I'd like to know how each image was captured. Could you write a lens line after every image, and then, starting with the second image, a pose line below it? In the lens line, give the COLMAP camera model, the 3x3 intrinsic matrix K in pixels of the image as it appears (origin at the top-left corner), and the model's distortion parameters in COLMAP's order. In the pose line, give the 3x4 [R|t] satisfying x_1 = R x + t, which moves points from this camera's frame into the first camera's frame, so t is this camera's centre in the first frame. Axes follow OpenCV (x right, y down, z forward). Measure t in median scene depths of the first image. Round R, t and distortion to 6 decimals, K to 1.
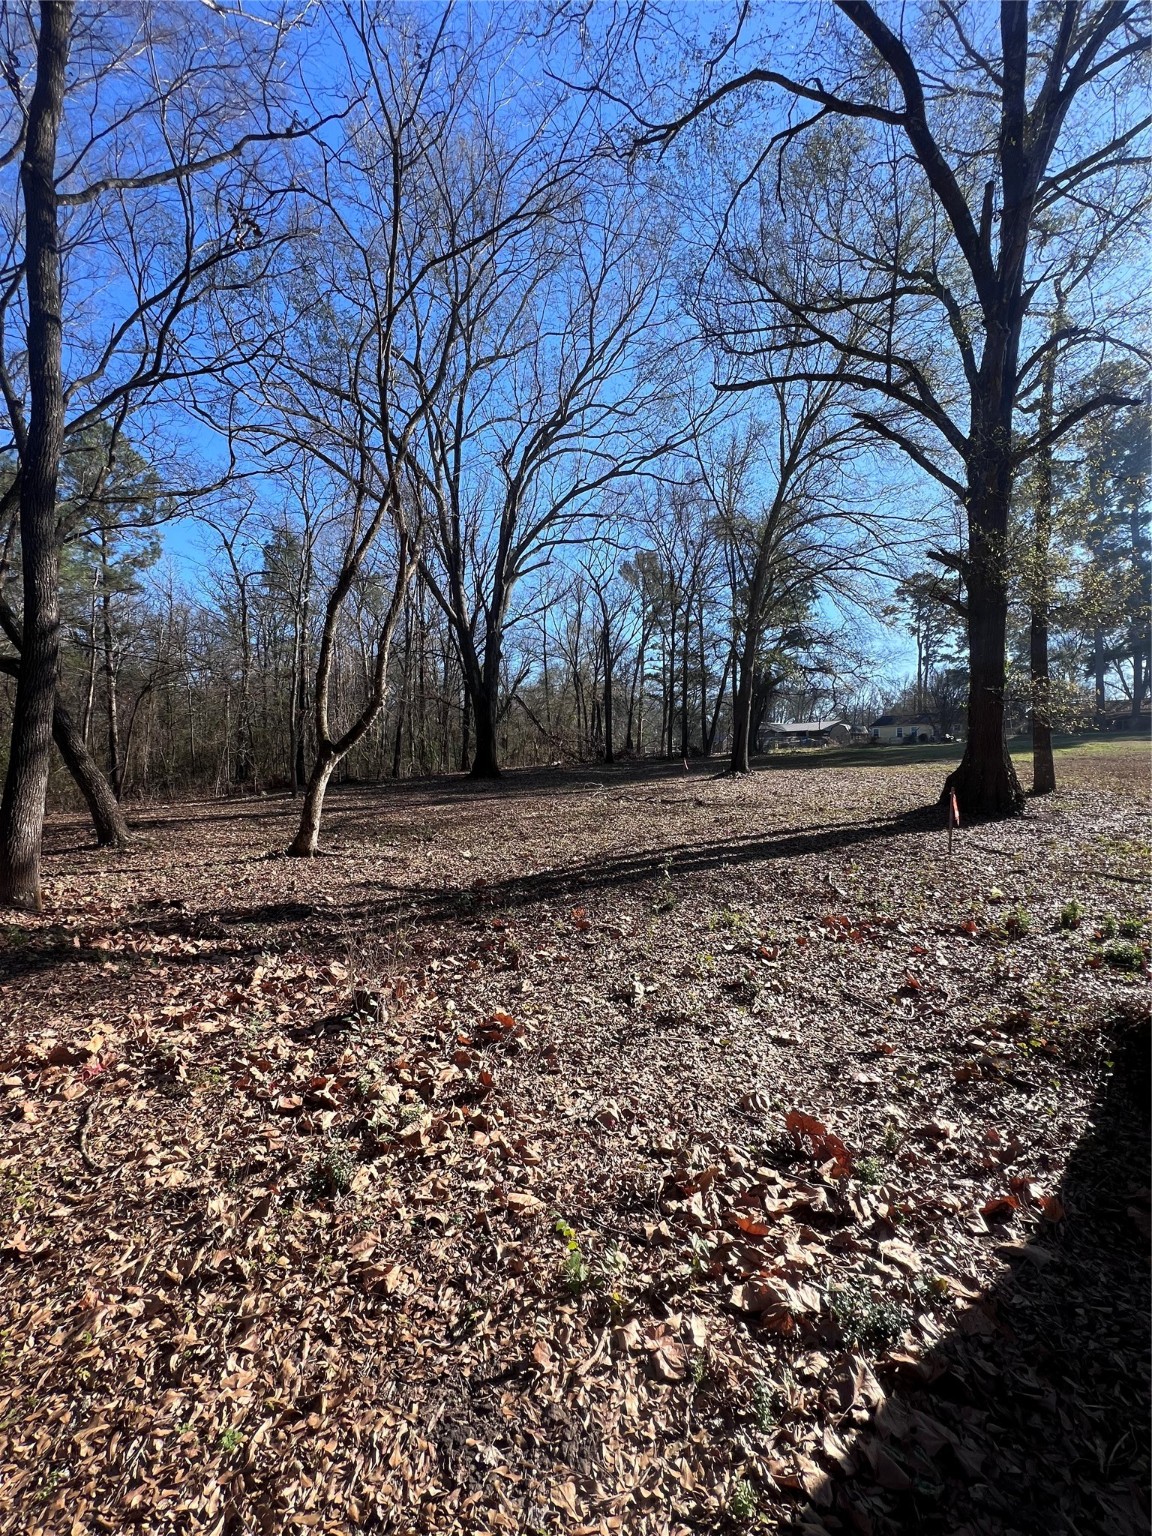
lens RADIAL K [[614.6, 0, 576.0], [0, 614.6, 768.0], [0, 0, 1]] dist [0.001833, -0.000796]
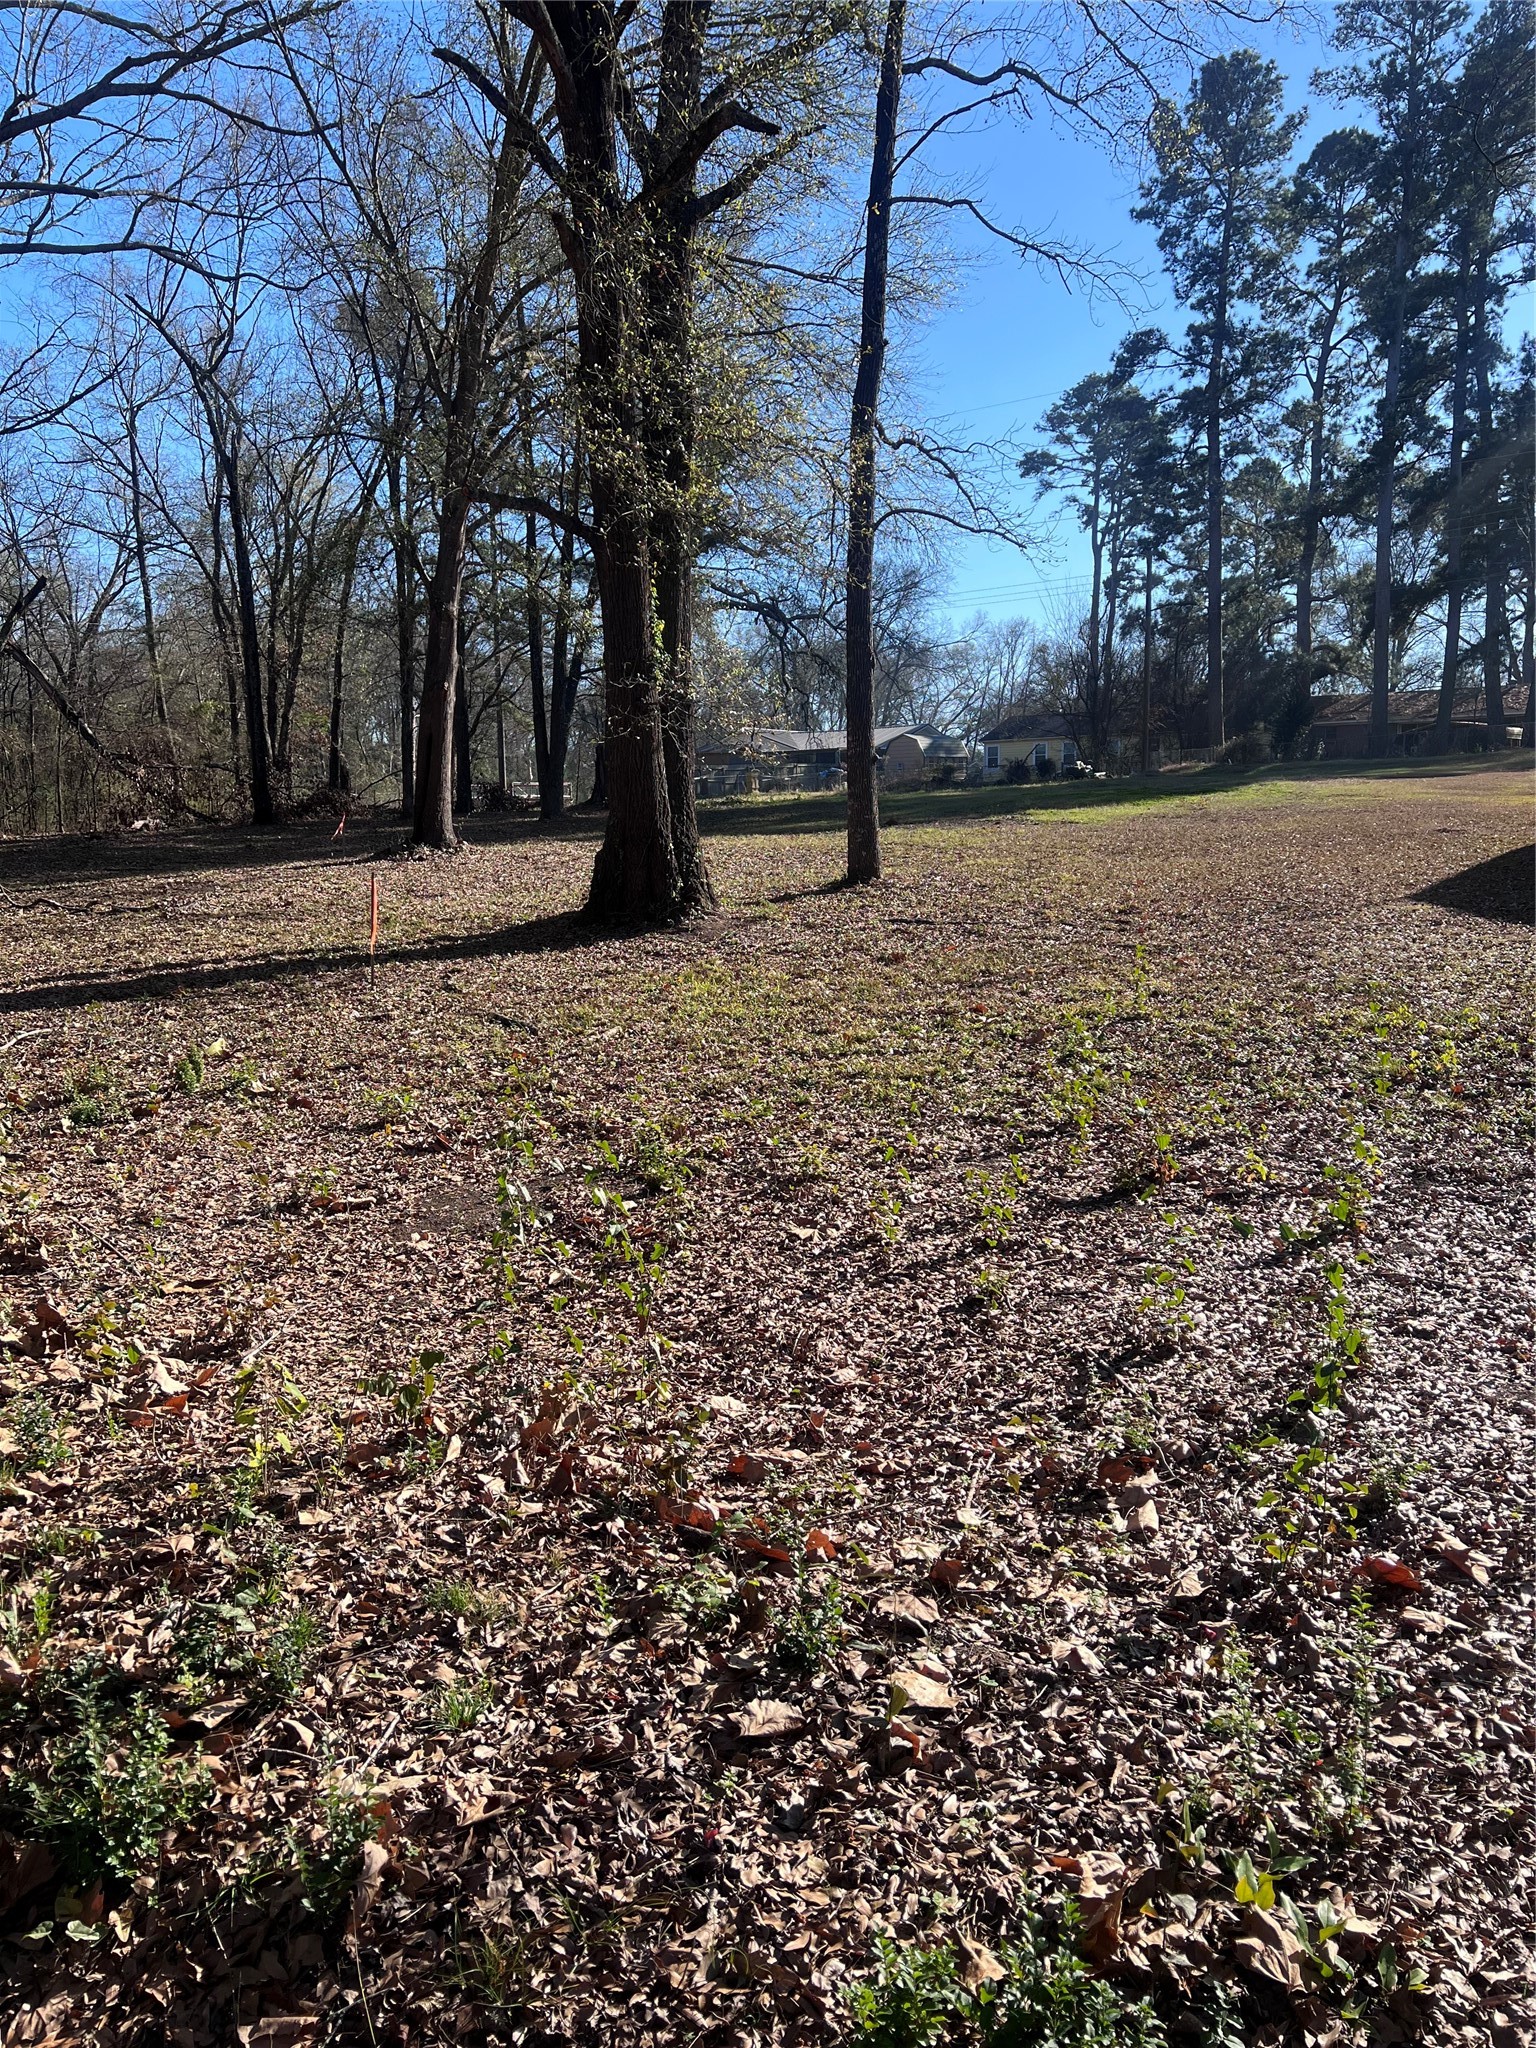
lens RADIAL K [[1549.5, 0, 753.1], [0, 1549.5, 1022.1], [0, 0, 1]] dist [0.048221, -0.052604]
pose [[0.972524, -0.028663, 0.231032, 1.265499], [0.001348, 0.993068, 0.117530, 0.006119], [-0.232800, -0.113989, 0.965821, -0.827198]]
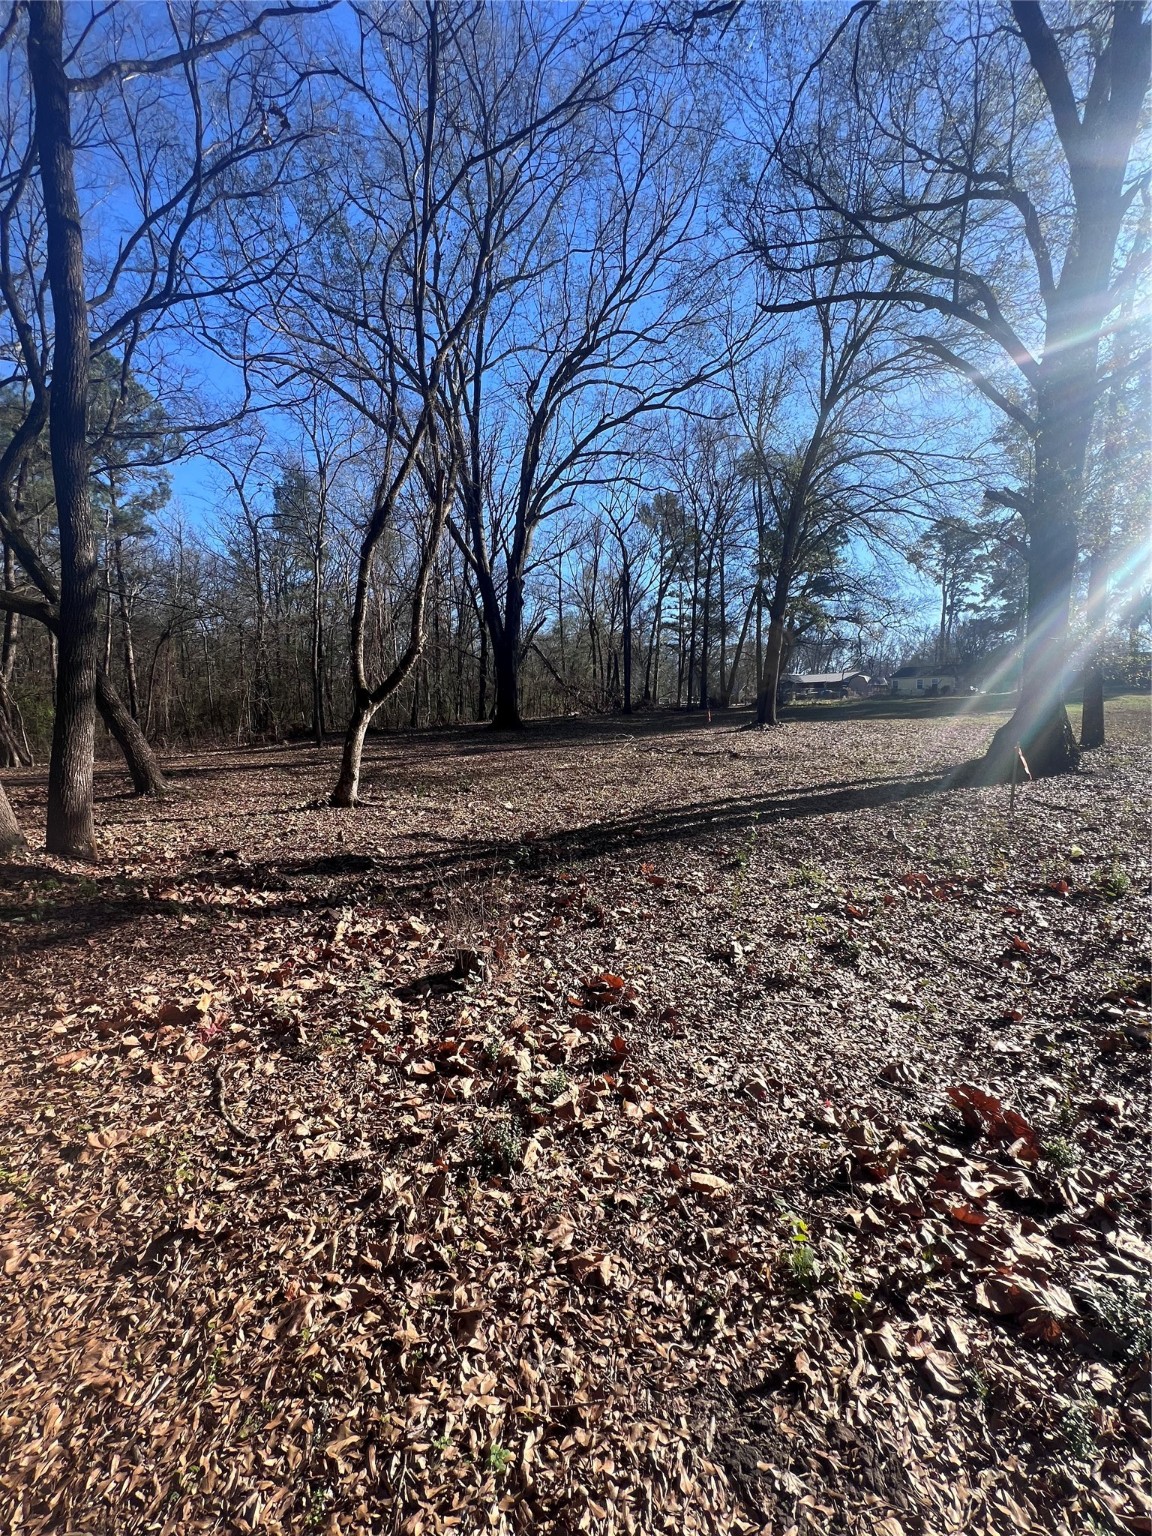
lens RADIAL K [[614.6, 0, 576.0], [0, 614.6, 768.0], [0, 0, 1]] dist [0.001833, -0.000796]
pose [[0.999870, 0.006770, -0.014664, -0.135278], [-0.005574, 0.996770, 0.080110, -0.000196], [0.015159, -0.080018, 0.996678, 0.053772]]
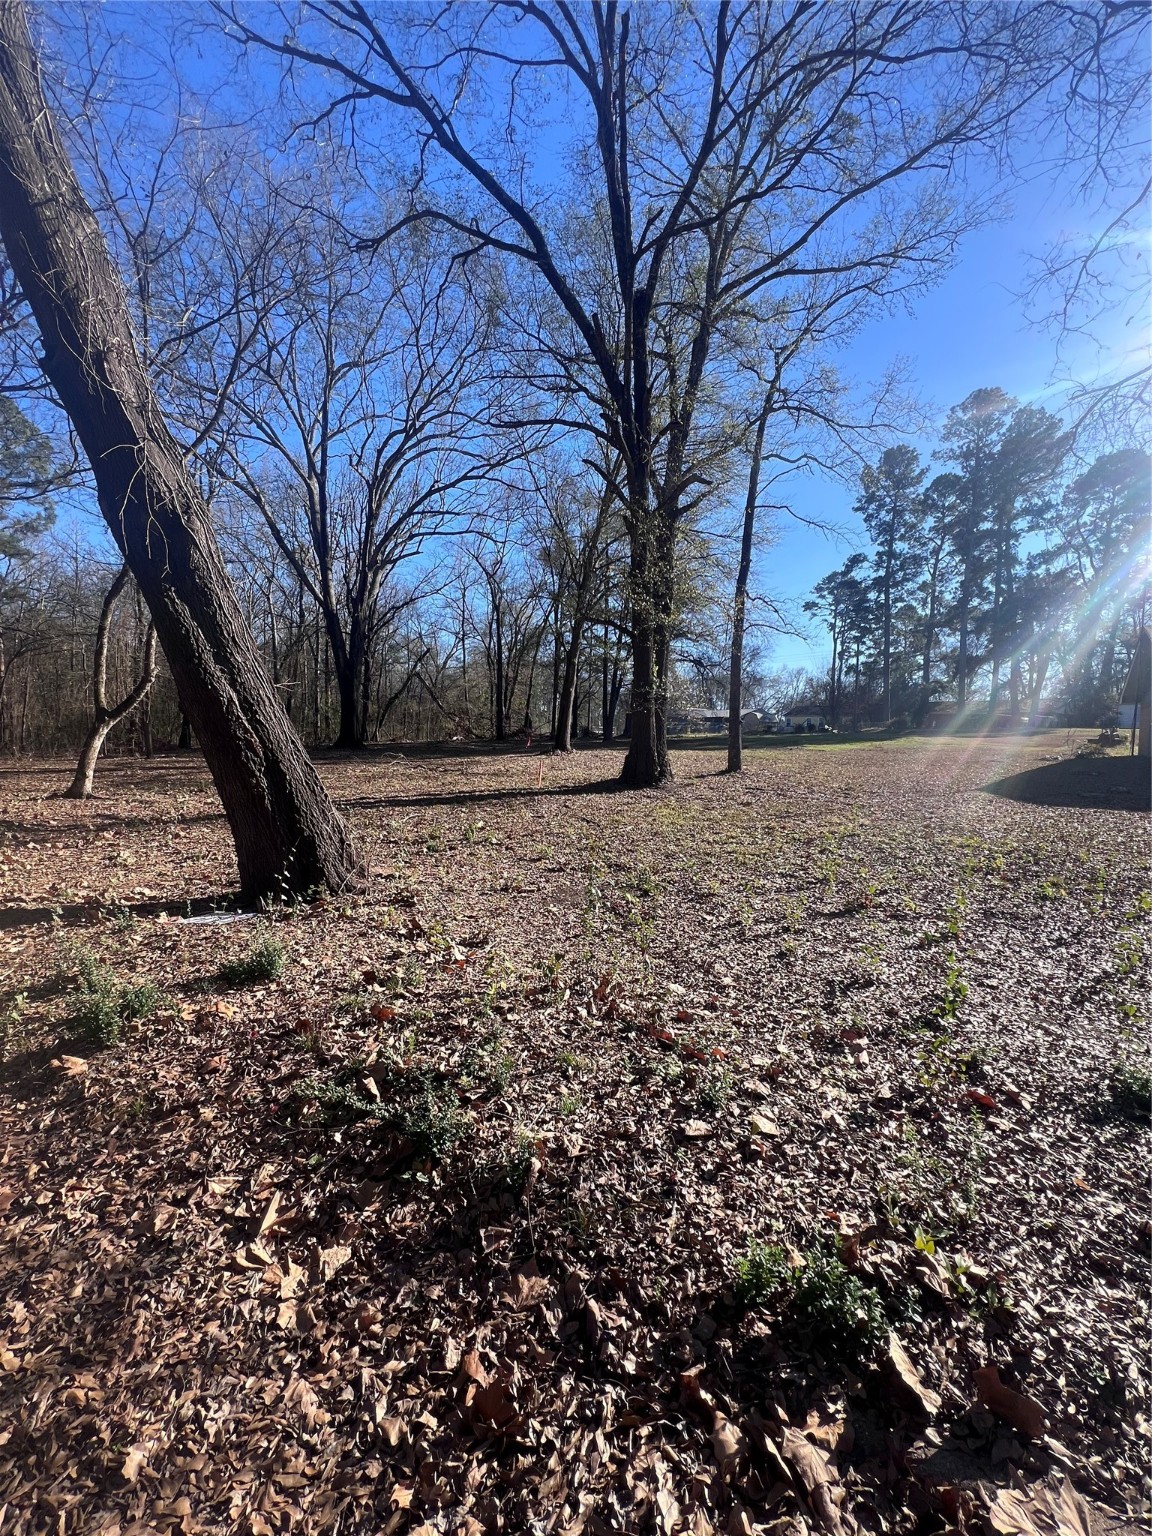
lens RADIAL K [[617.5, 0, 576.0], [0, 617.5, 768.0], [0, 0, 1]] dist [-0.000430, 0.002814]
pose [[0.997689, 0.034483, 0.058548, 1.252514], [-0.036454, 0.998793, 0.032926, 0.002057], [-0.057342, -0.034984, 0.997741, -0.823503]]
